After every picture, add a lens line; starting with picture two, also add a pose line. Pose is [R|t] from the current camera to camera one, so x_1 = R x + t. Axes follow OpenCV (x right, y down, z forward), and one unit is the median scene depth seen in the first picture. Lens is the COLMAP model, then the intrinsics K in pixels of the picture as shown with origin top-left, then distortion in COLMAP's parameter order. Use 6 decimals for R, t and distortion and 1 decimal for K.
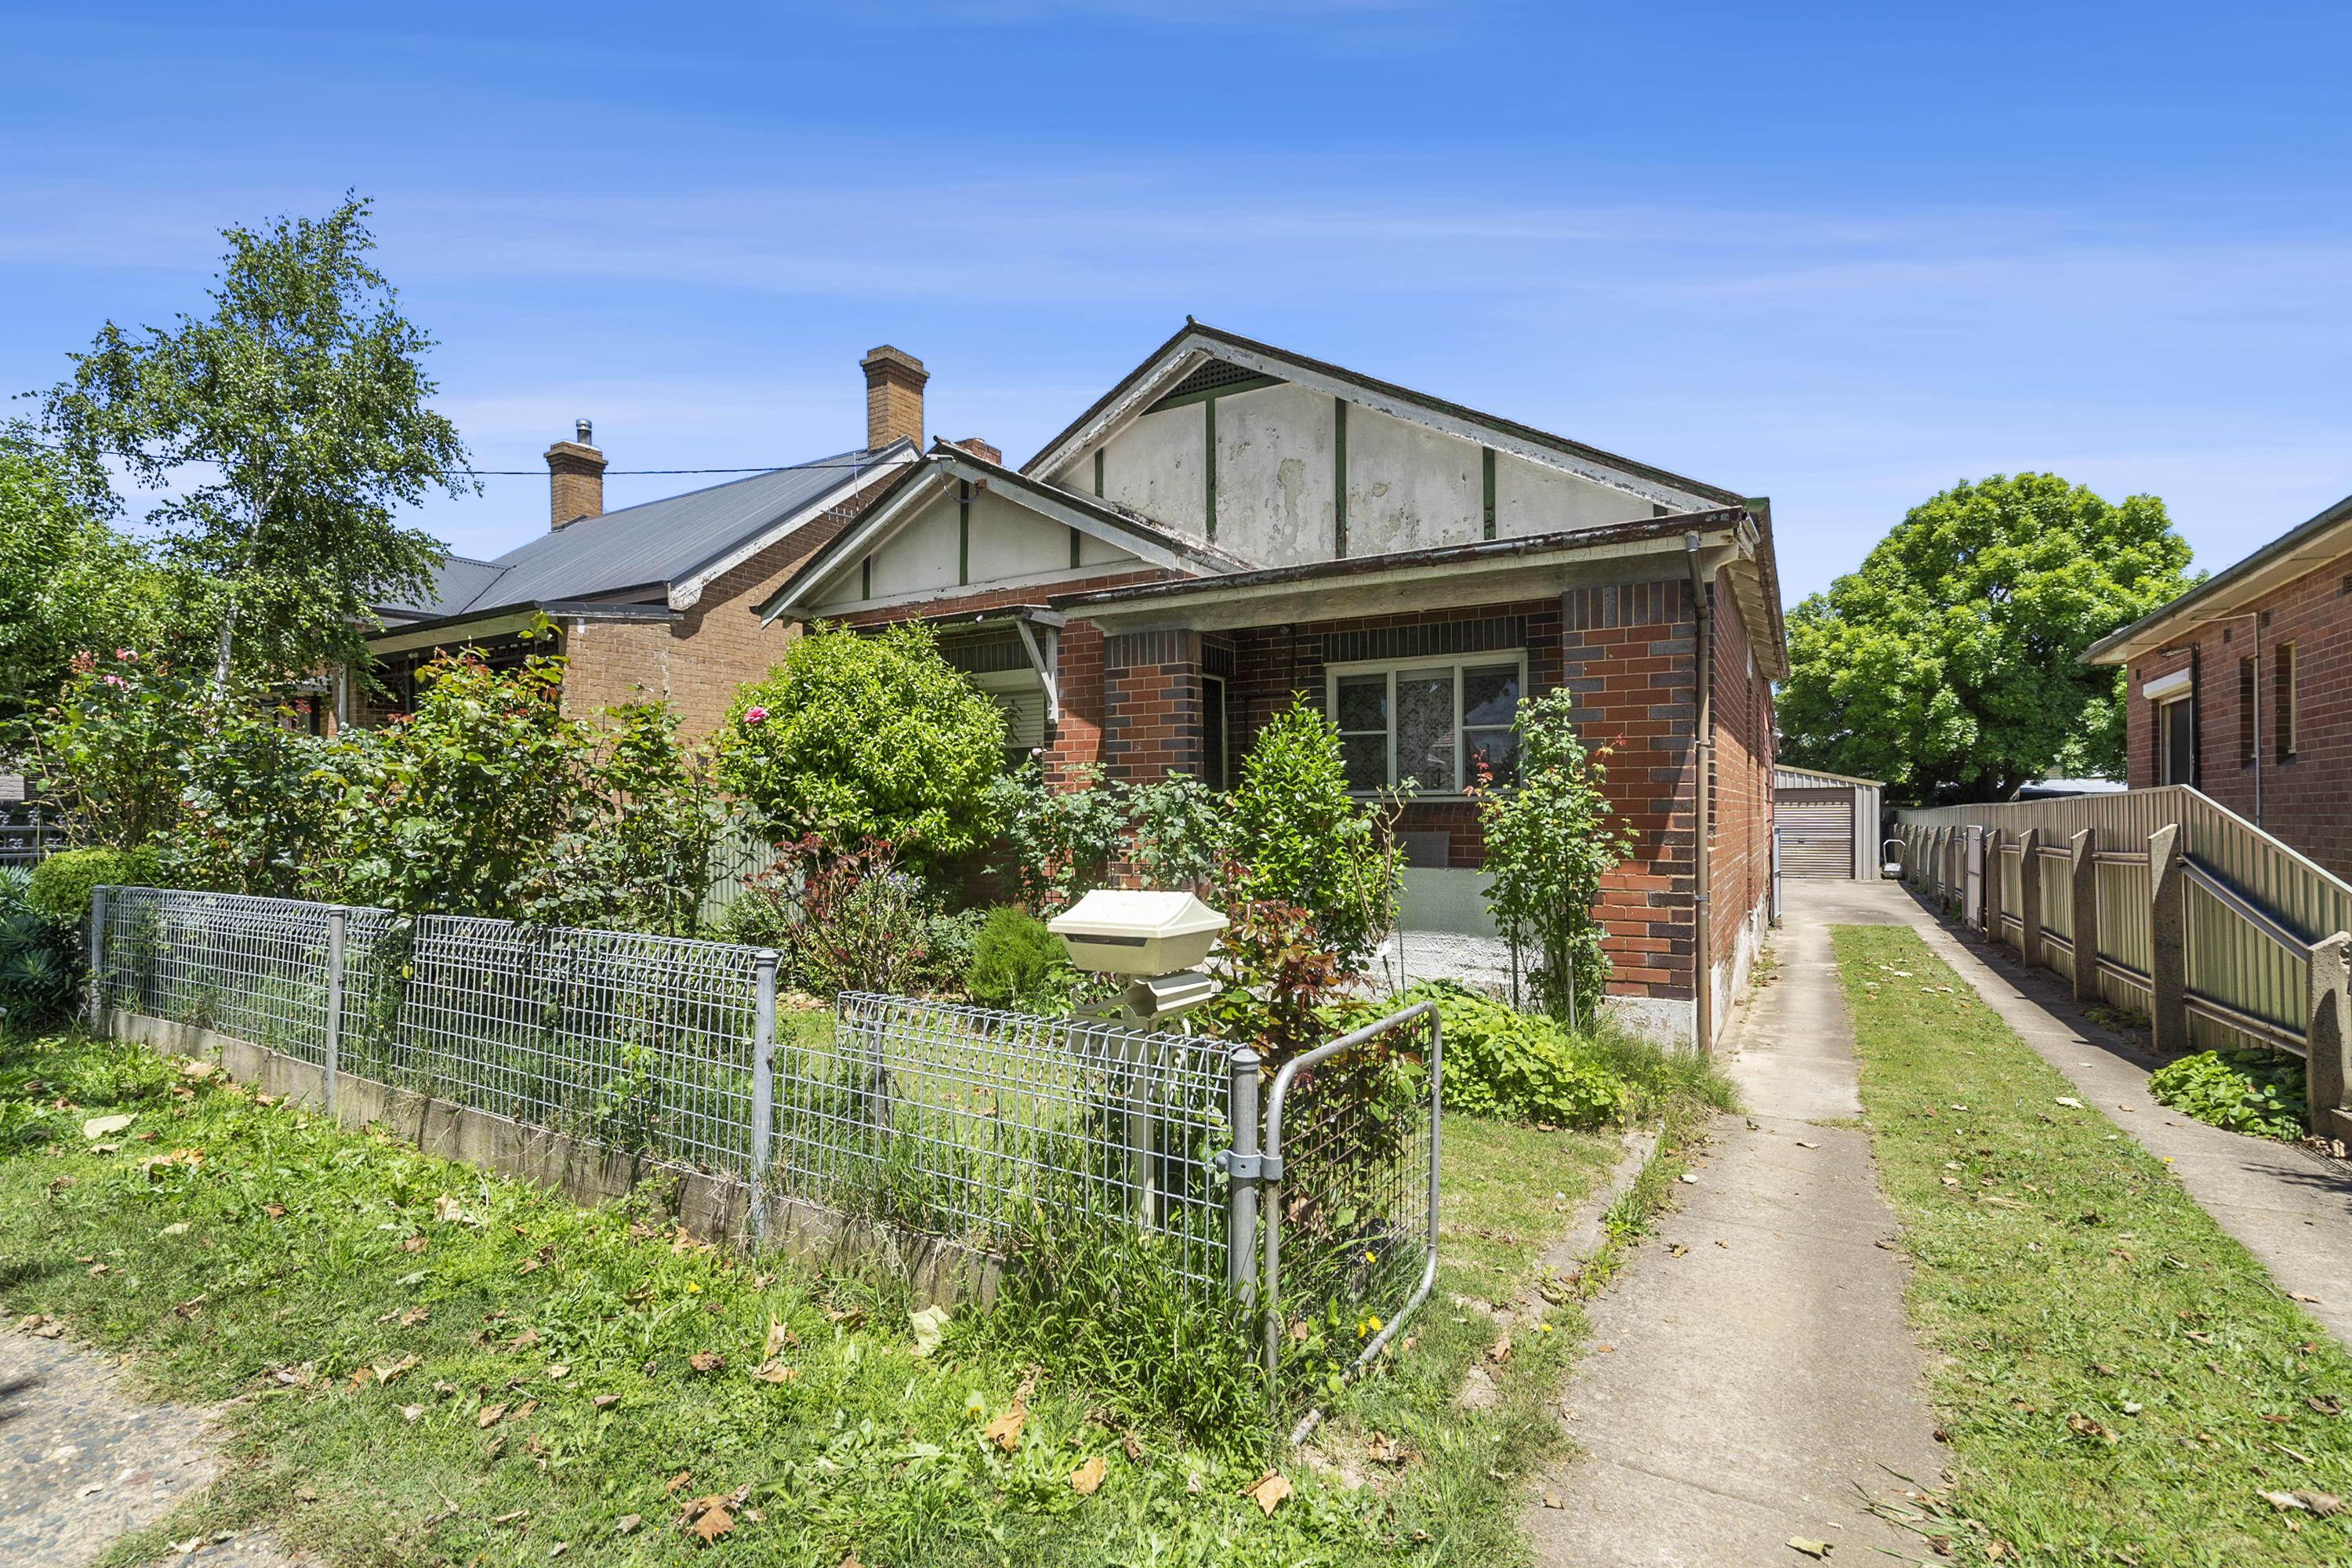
lens RADIAL K [[1100.1, 0, 1176.0], [0, 1100.1, 784.0], [0, 0, 1]] dist [0.001918, 0.000301]
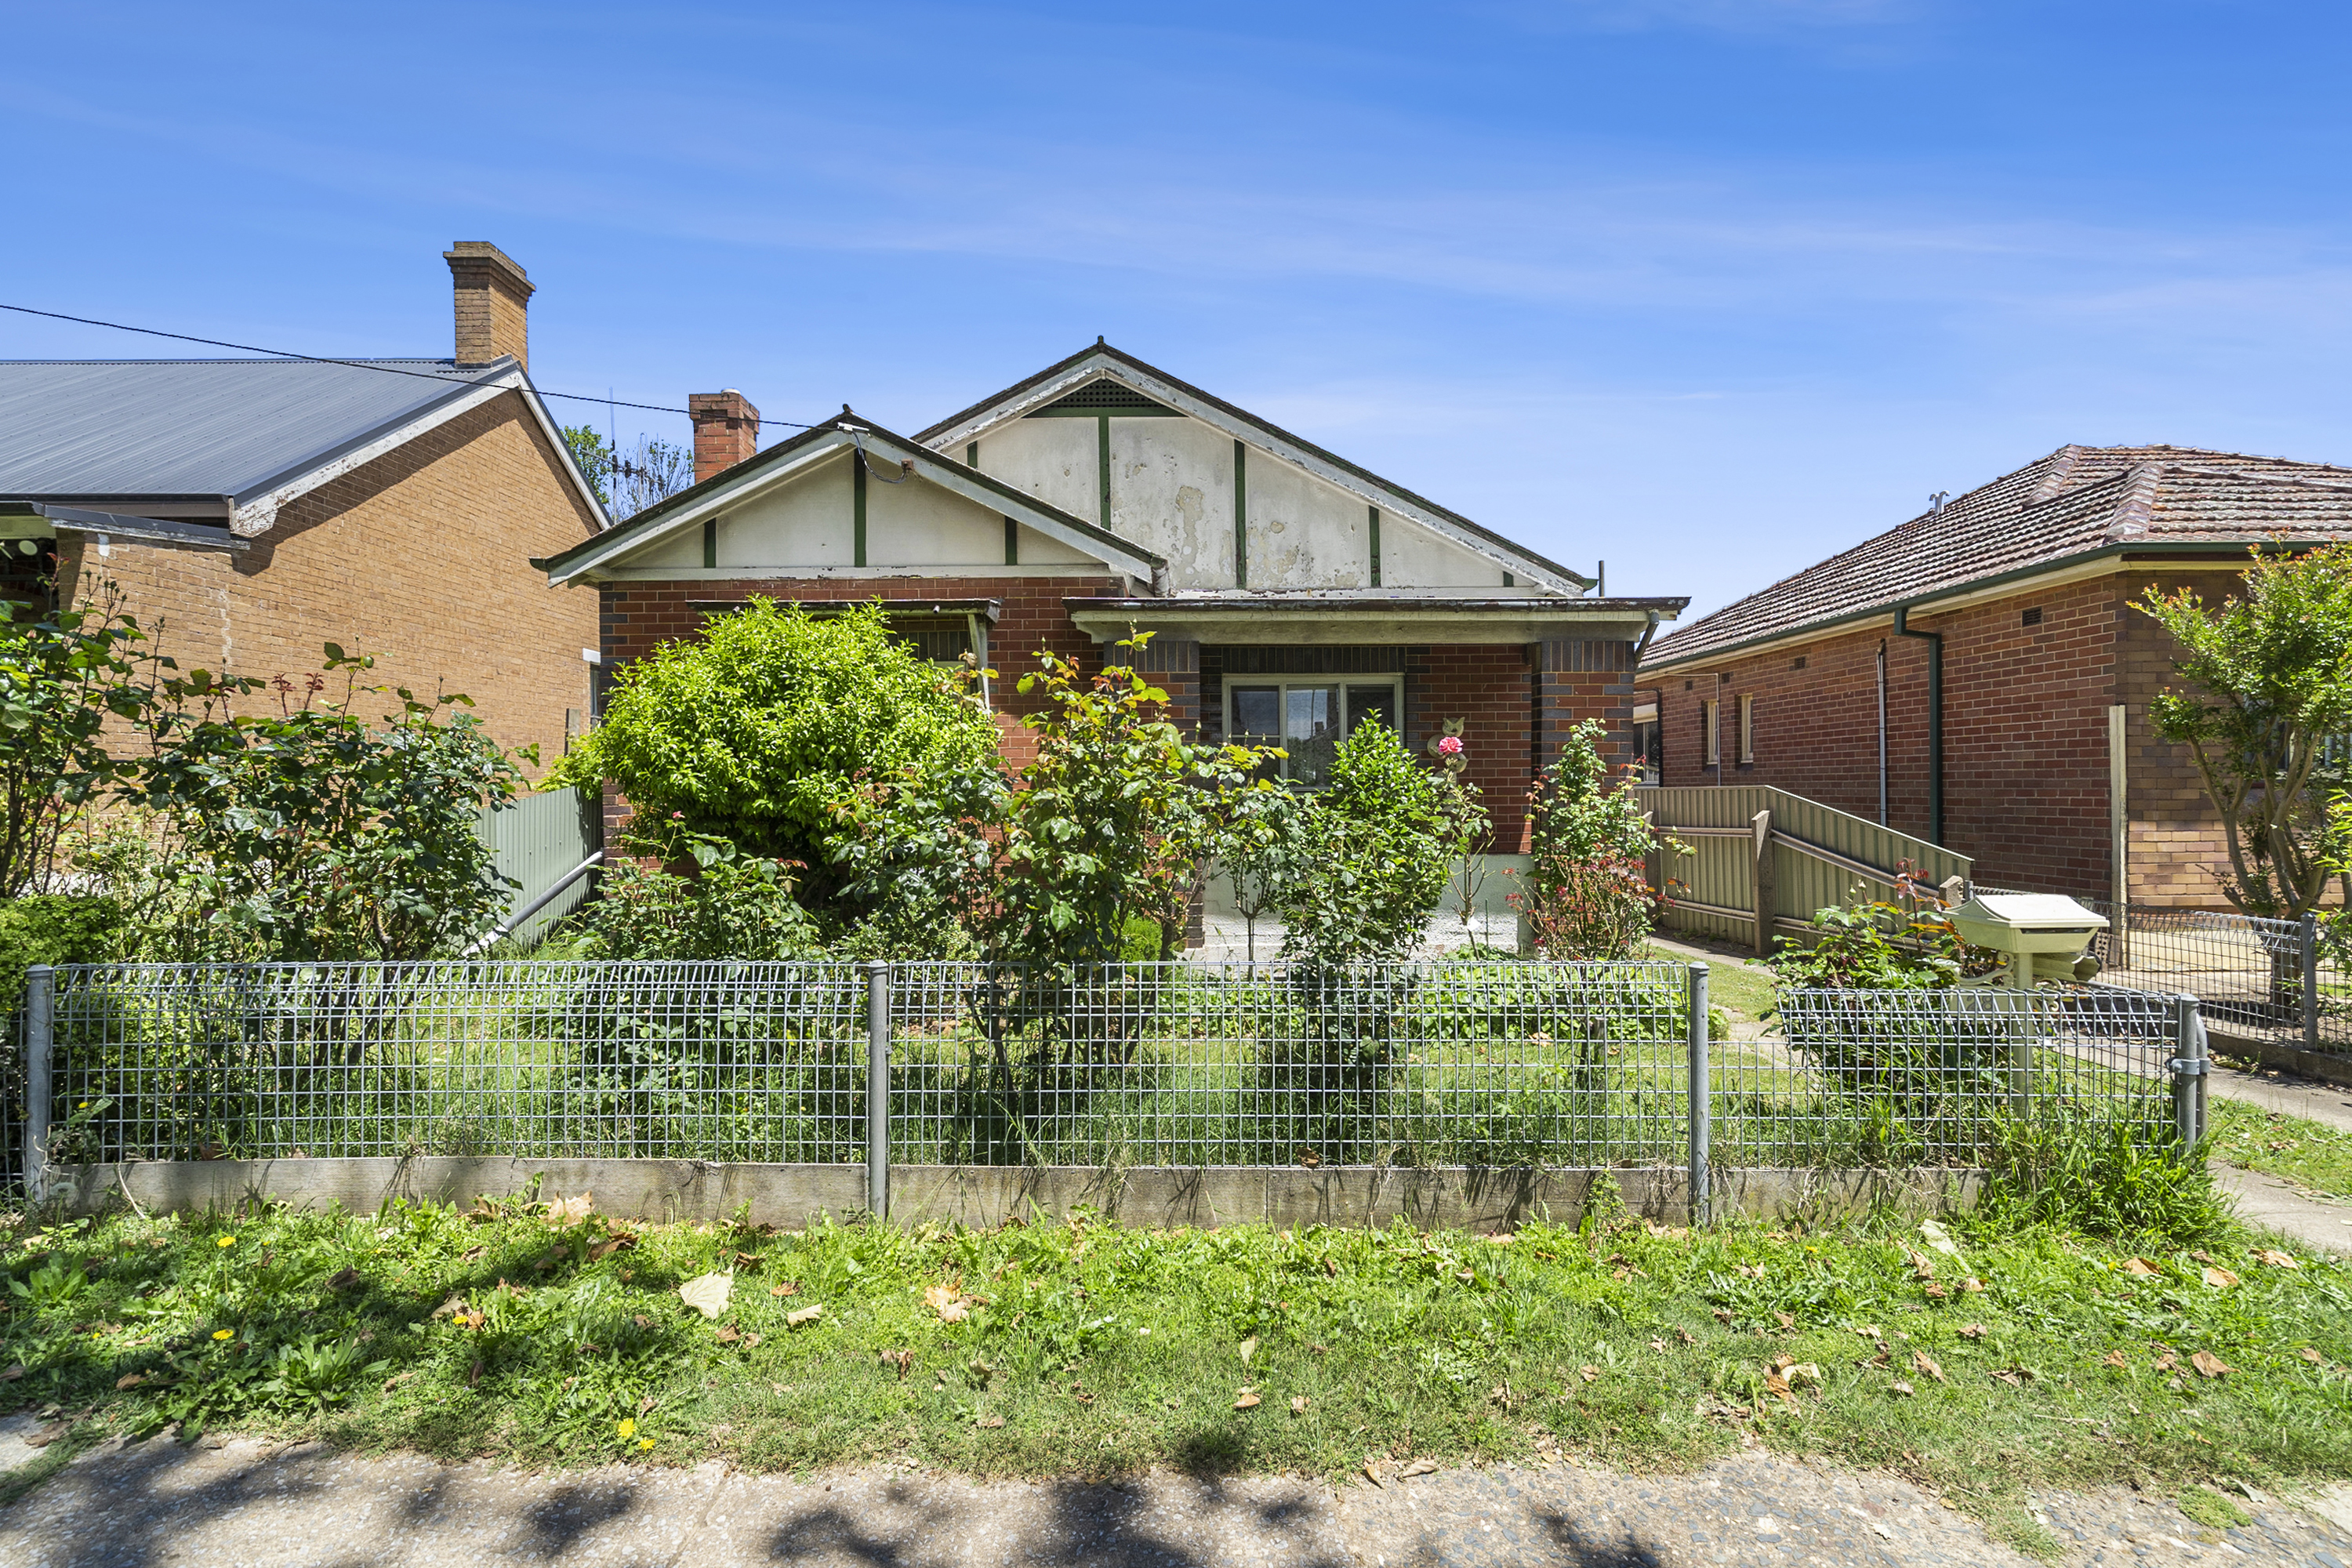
lens RADIAL K [[1032.0, 0, 1173.2], [0, 1032.0, 772.1], [0, 0, 1]] dist [0.001136, 0.000492]
pose [[0.862501, 0.004588, 0.506035, -0.414862], [-0.011205, 0.999887, 0.010032, -0.016708], [-0.505932, -0.014323, 0.862455, 0.101151]]
